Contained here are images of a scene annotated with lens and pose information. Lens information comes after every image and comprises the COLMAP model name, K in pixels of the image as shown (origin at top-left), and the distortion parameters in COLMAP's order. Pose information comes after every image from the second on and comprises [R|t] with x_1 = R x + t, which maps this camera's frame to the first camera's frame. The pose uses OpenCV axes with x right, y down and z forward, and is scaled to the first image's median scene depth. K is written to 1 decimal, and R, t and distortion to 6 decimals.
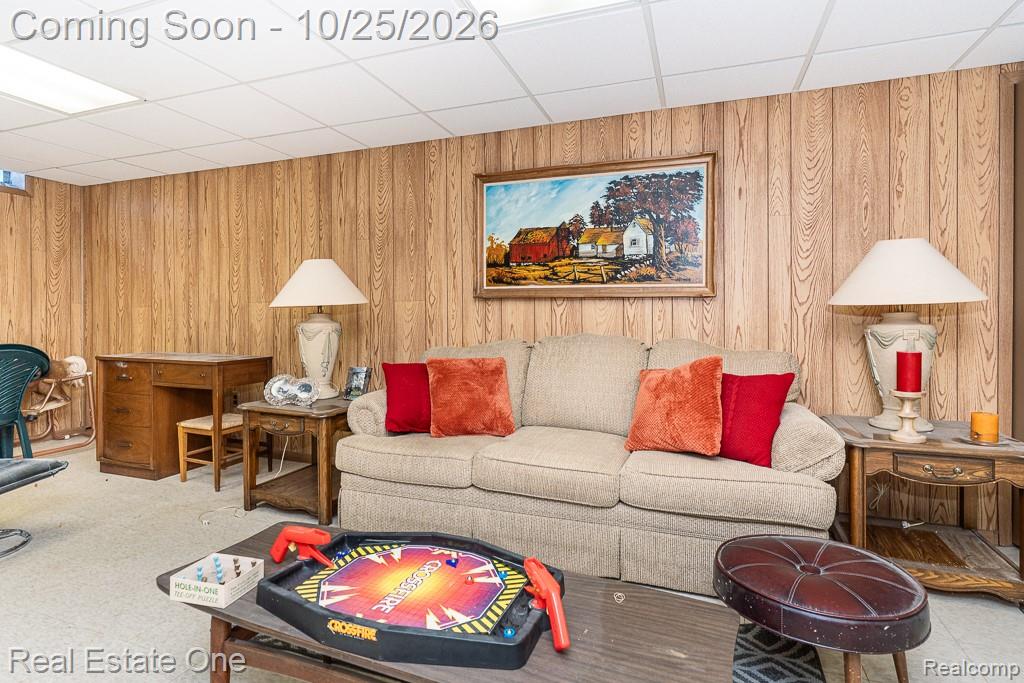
lens RADIAL K [[537.6, 0, 510.1], [0, 537.6, 318.9], [0, 0, 1]] dist [0.000370, 0.001265]
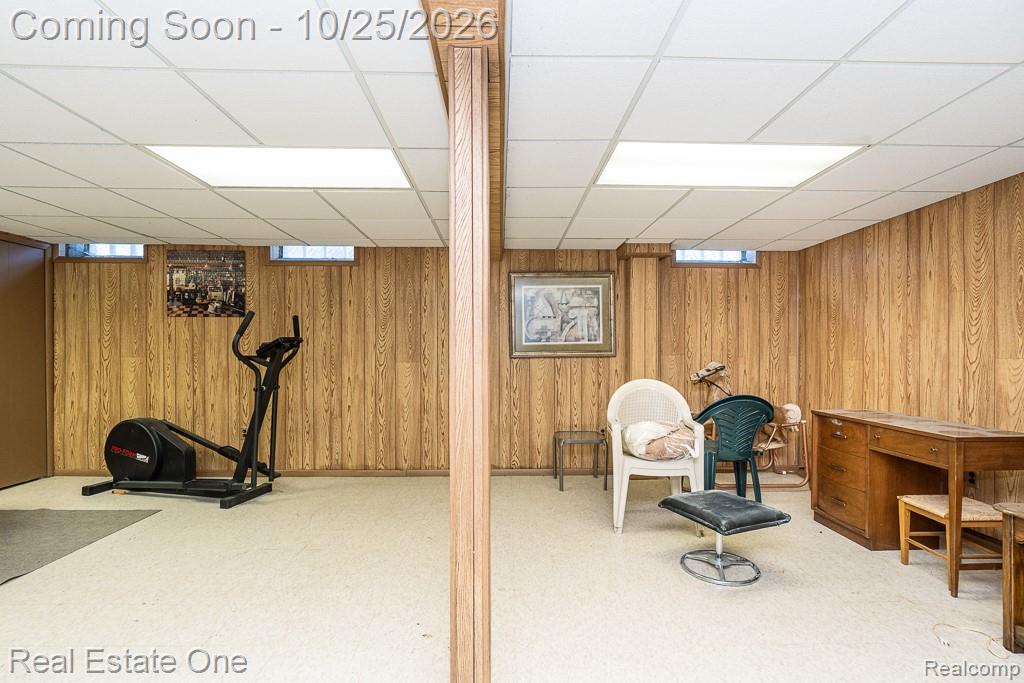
lens RADIAL K [[475.0, 0, 510.0], [0, 475.0, 356.3], [0, 0, 1]] dist [-0.000331, 0.000493]
pose [[0.360626, 0.008898, -0.932668, -0.097065], [-0.006188, 0.999955, 0.007148, -0.033671], [0.932690, 0.003194, 0.360665, 0.093824]]
